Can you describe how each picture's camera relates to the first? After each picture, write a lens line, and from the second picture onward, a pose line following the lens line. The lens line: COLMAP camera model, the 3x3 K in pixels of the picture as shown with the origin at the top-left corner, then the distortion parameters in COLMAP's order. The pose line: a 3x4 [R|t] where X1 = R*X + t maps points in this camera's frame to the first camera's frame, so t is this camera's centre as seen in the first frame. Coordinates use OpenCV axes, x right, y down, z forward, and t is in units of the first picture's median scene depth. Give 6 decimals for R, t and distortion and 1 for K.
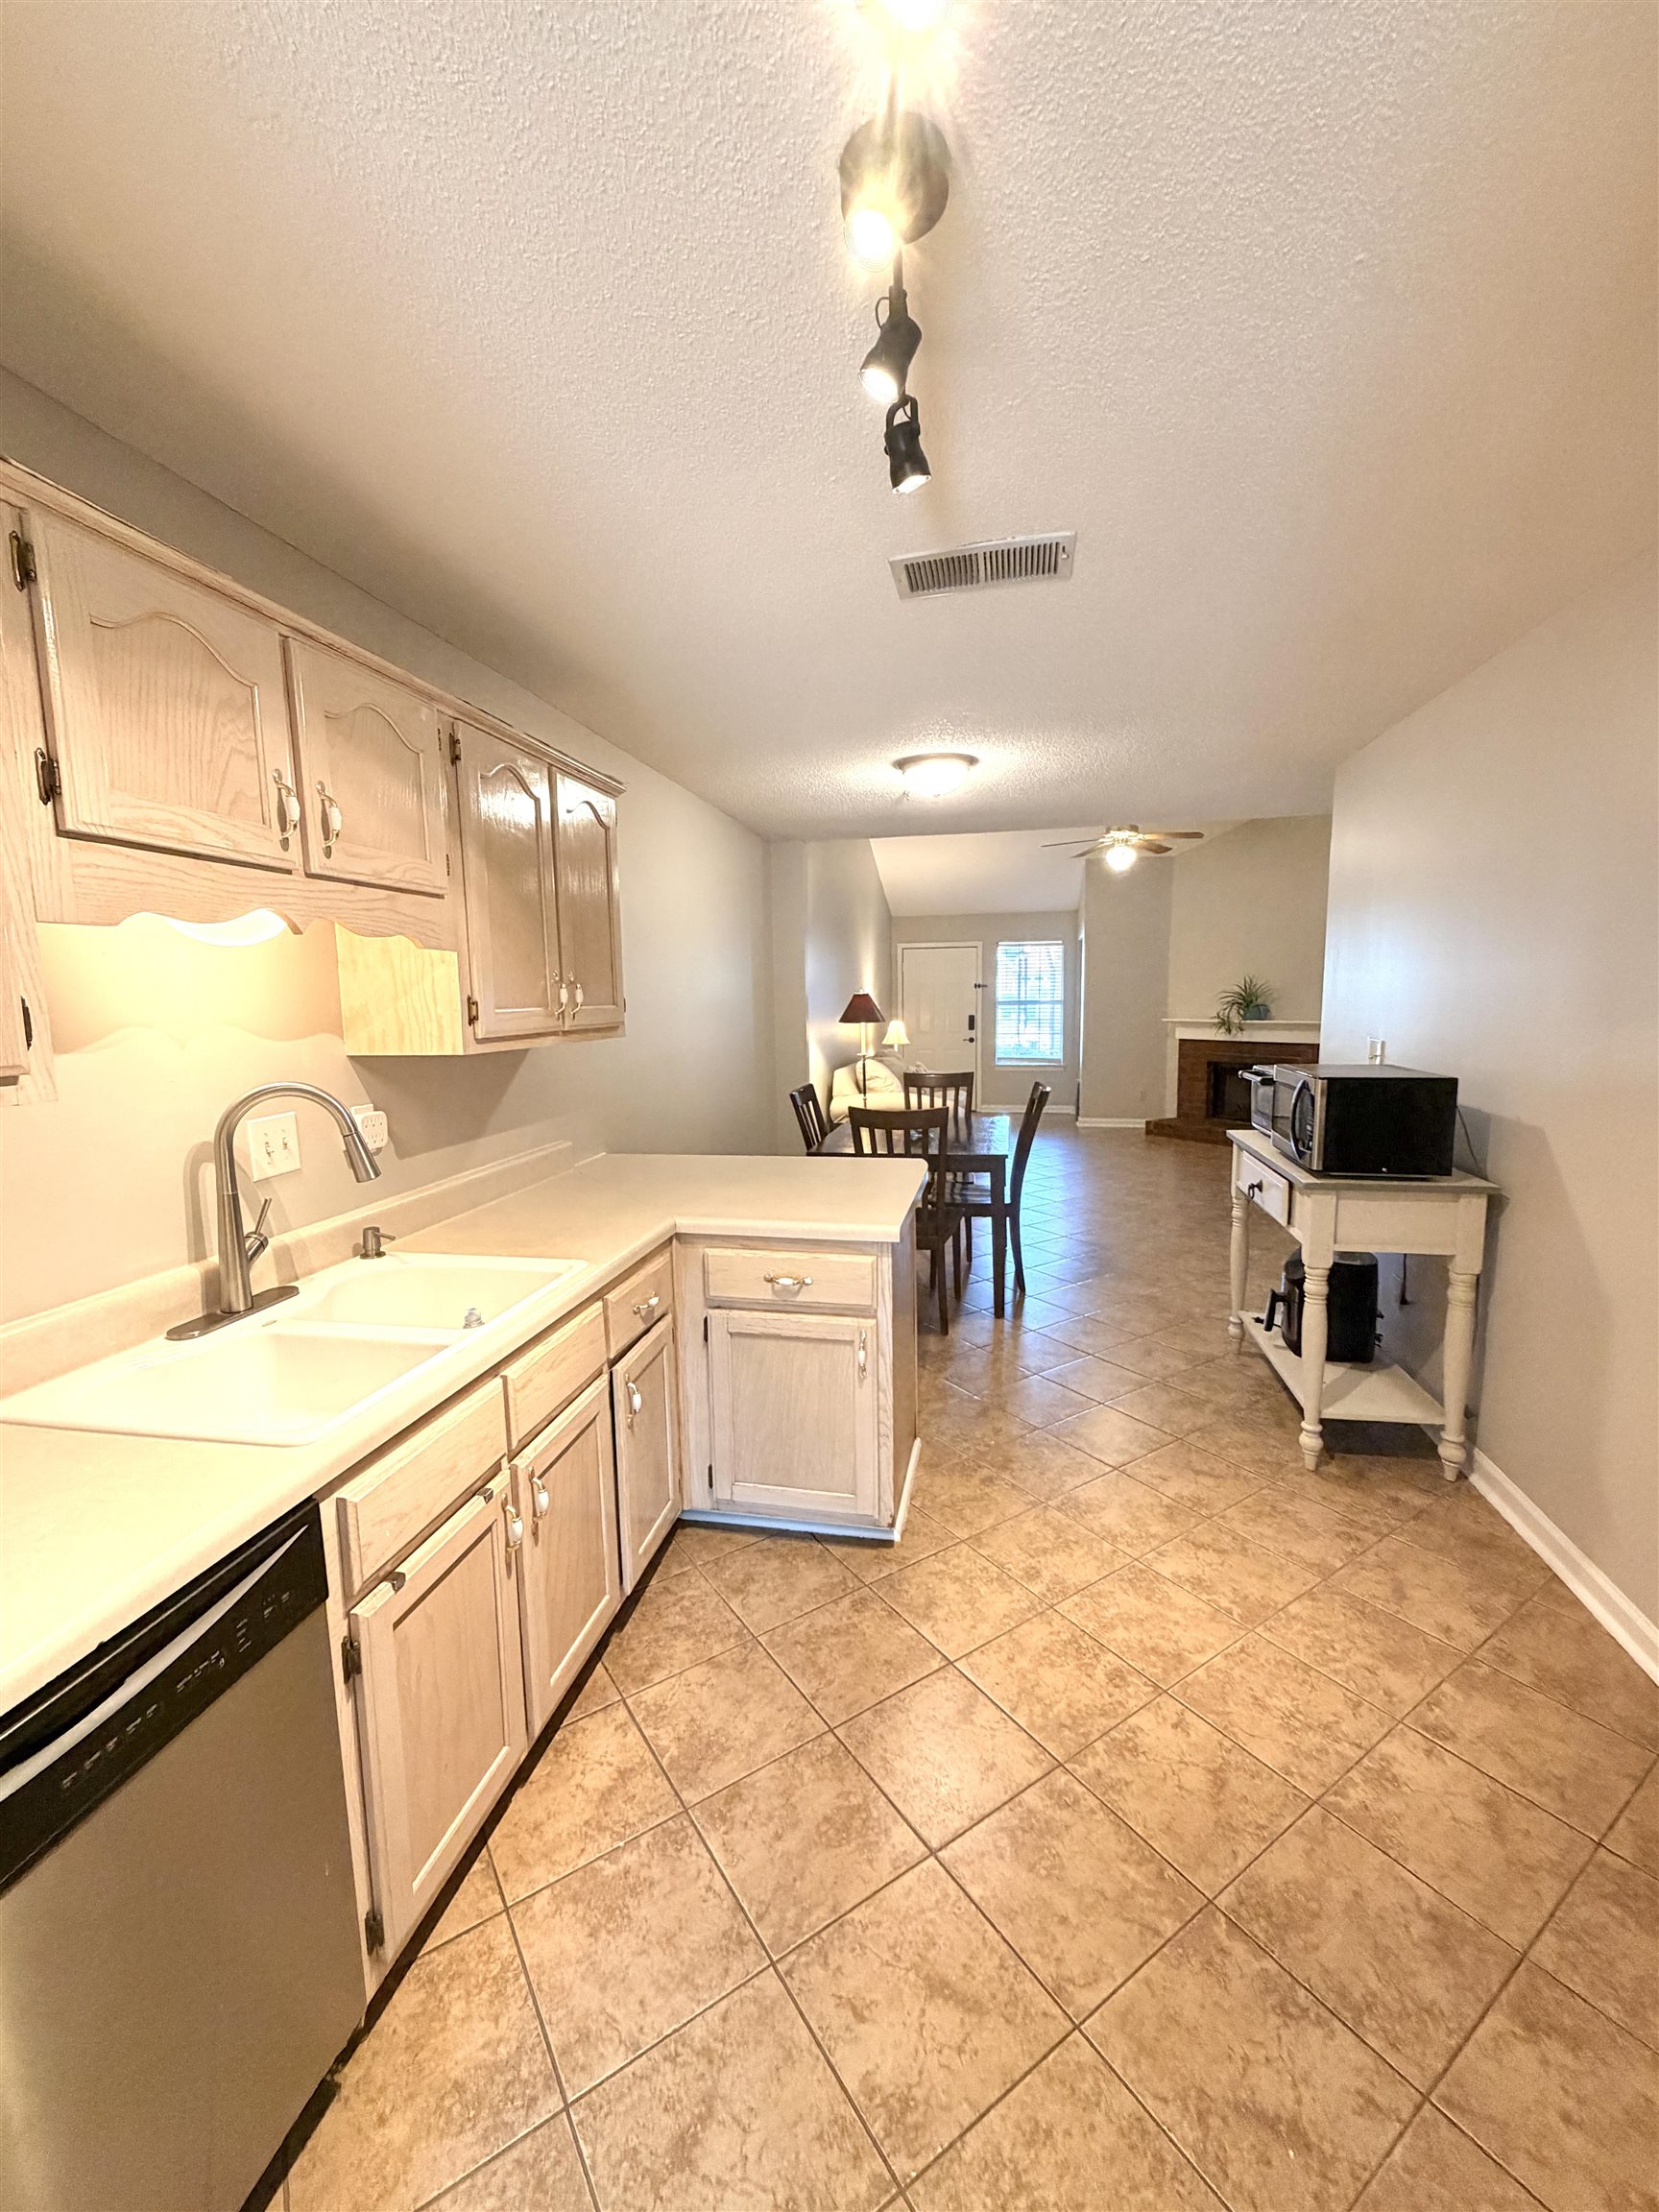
lens RADIAL K [[895.0, 0, 829.5], [0, 895.0, 1106.0], [0, 0, 1]] dist [-0.000097, 0.000054]
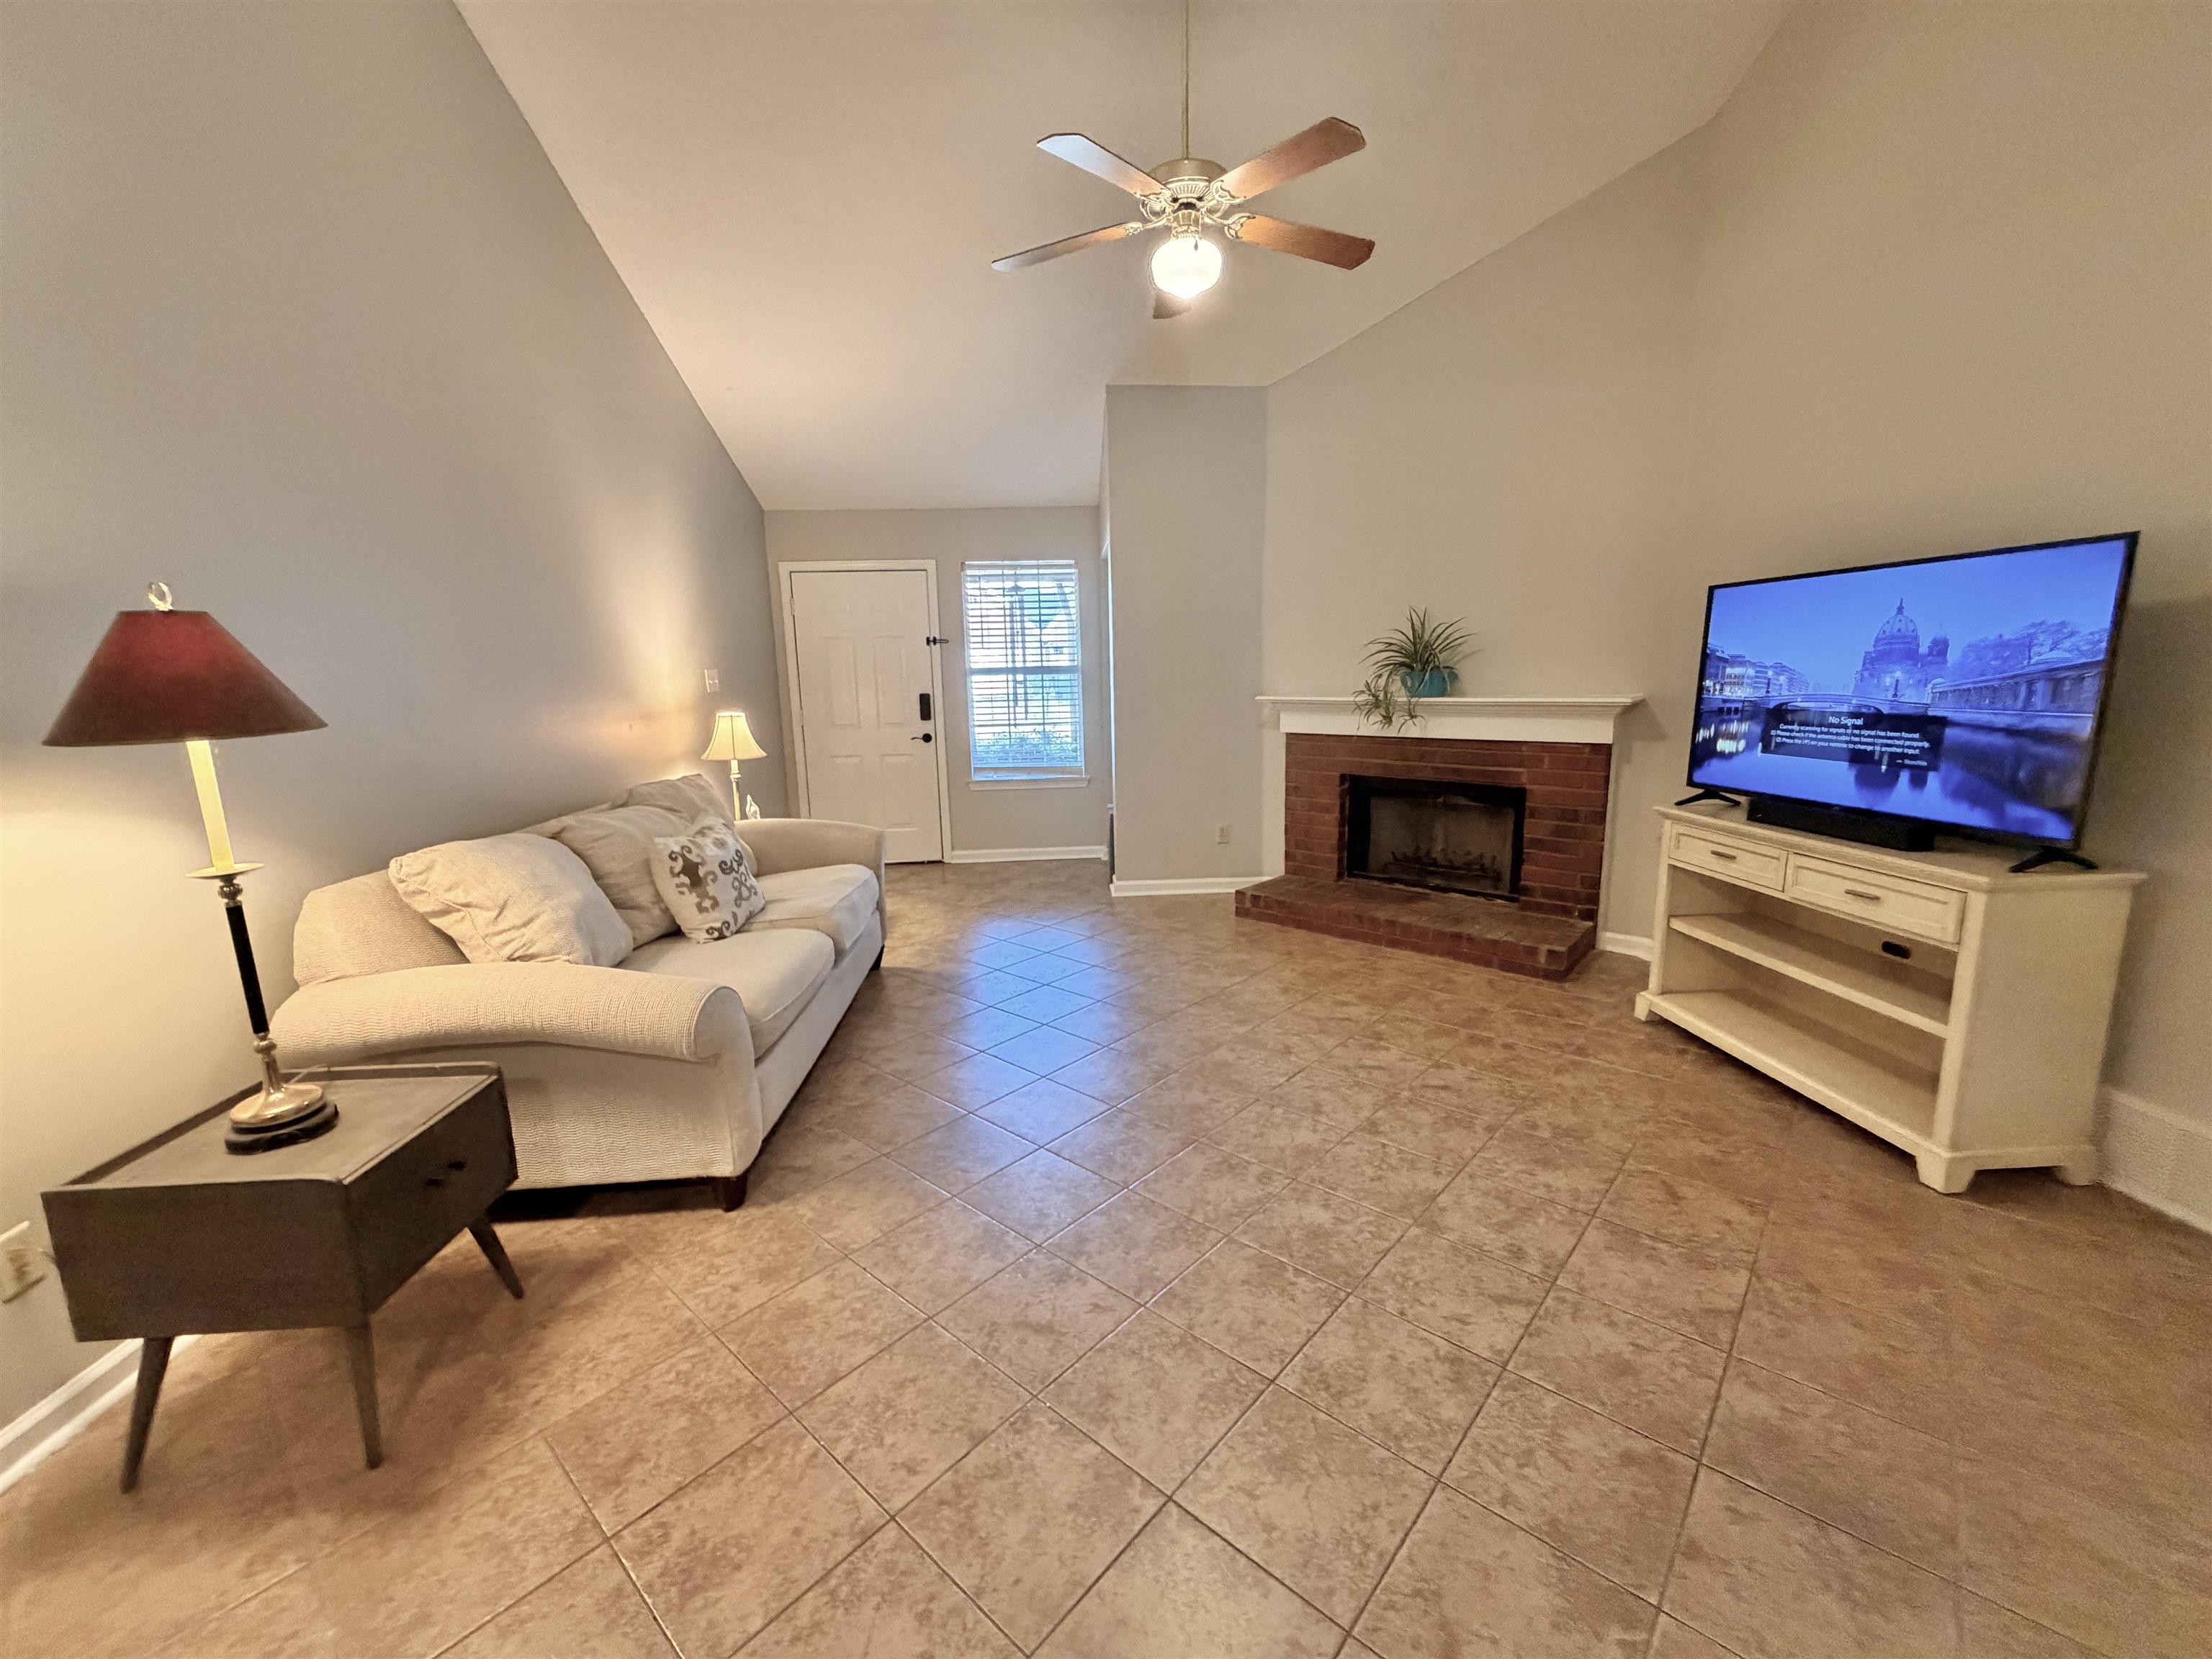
lens RADIAL K [[880.3, 0, 1106.0], [0, 880.3, 829.5], [0, 0, 1]] dist [-0.000865, 0.000260]
pose [[0.969168, -0.053970, 0.240418, 0.155893], [0.040912, 0.997420, 0.058982, -0.052598], [-0.242981, -0.047327, 0.968876, 0.511853]]
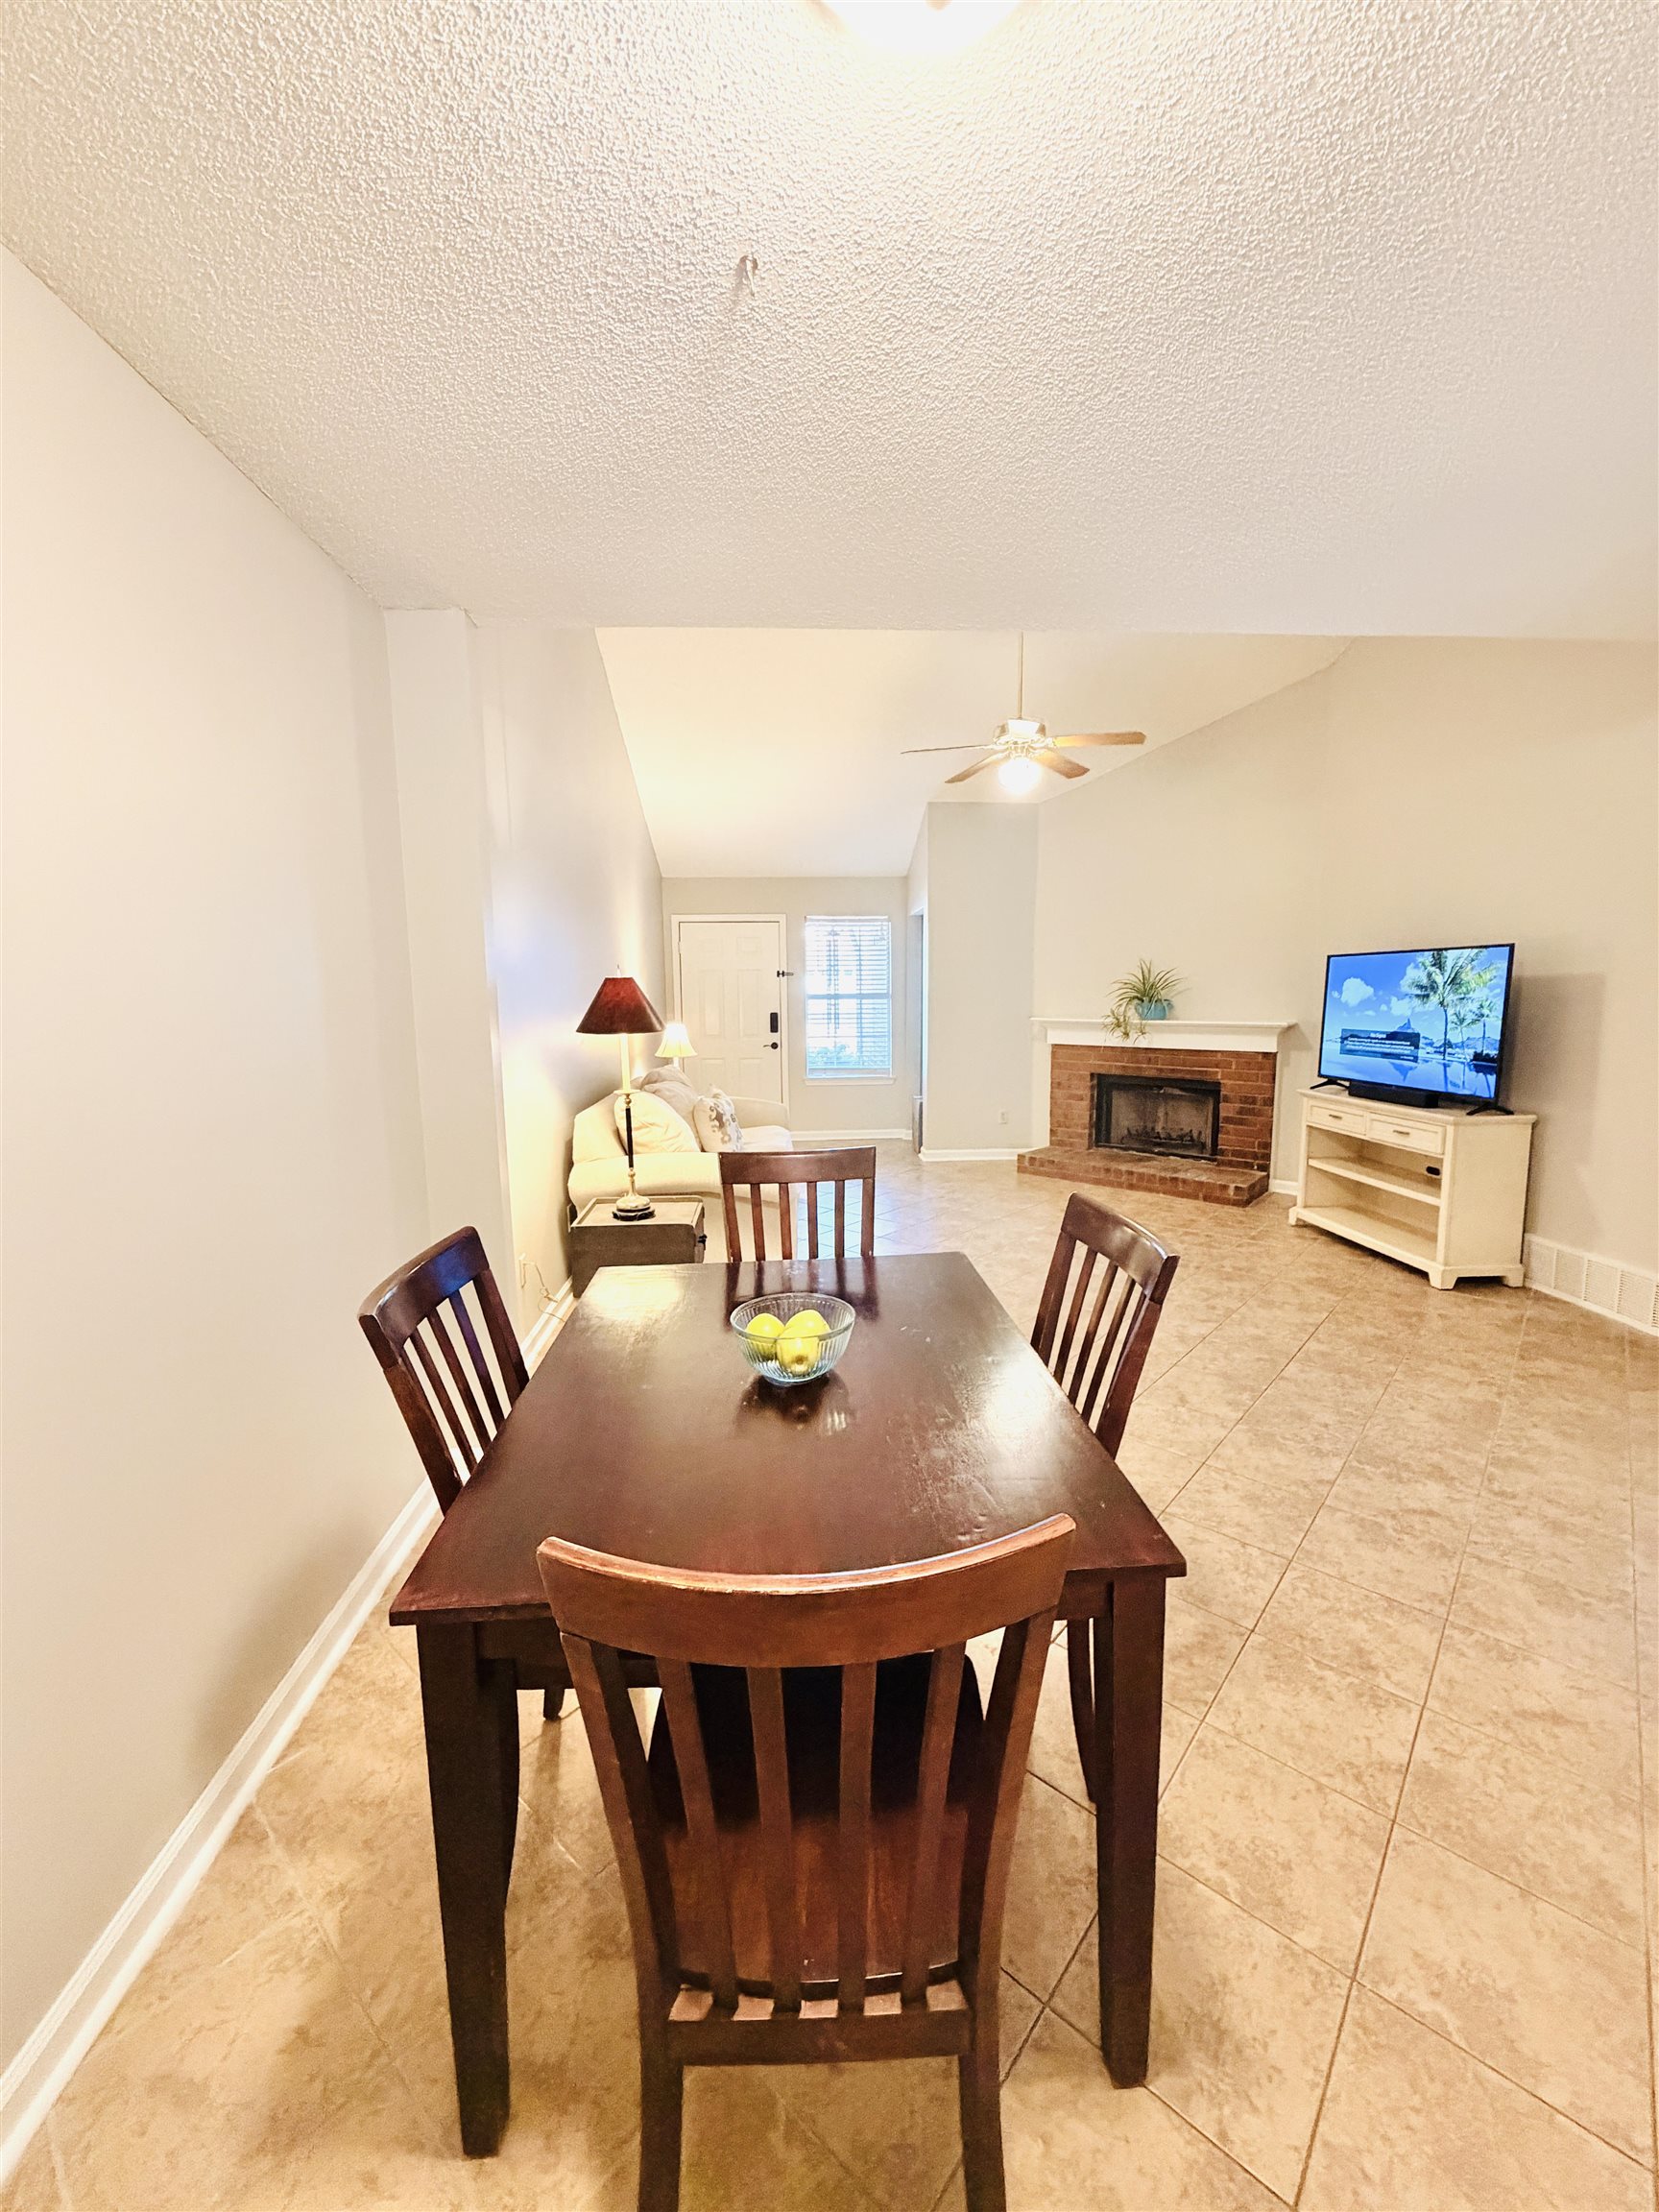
lens RADIAL K [[880.3, 0, 825.5], [0, 880.3, 1098.0], [0, 0, 1]] dist [-0.000865, 0.000260]
pose [[0.967004, -0.029659, 0.253030, 0.013938], [0.029677, 0.999553, 0.003749, -0.037307], [-0.253028, 0.003884, 0.967451, 0.325443]]
